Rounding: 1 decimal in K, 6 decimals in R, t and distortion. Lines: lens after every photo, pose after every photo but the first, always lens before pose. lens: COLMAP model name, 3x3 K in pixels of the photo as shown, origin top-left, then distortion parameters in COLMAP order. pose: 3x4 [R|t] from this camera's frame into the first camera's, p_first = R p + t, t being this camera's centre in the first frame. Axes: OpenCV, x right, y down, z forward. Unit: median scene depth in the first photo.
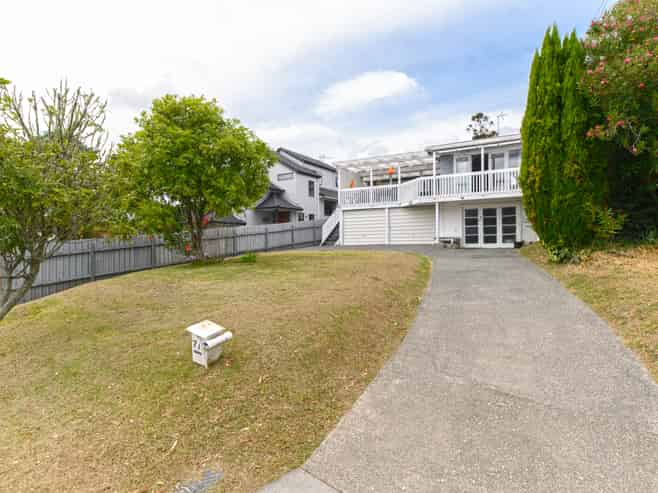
lens RADIAL K [[360.5, 0, 329.0], [0, 360.5, 246.5], [0, 0, 1]] dist [-0.002339, -0.000144]
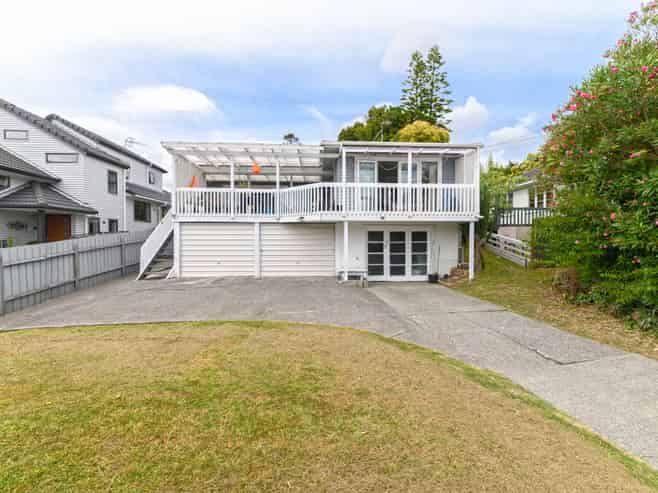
lens RADIAL K [[295.7, 0, 329.0], [0, 295.7, 246.5], [0, 0, 1]] dist [-0.000208, -0.000099]
pose [[0.826797, -0.005518, 0.562473, -0.039818], [-0.000609, 0.999943, 0.010705, -0.067828], [-0.562500, -0.009193, 0.826746, 0.462684]]
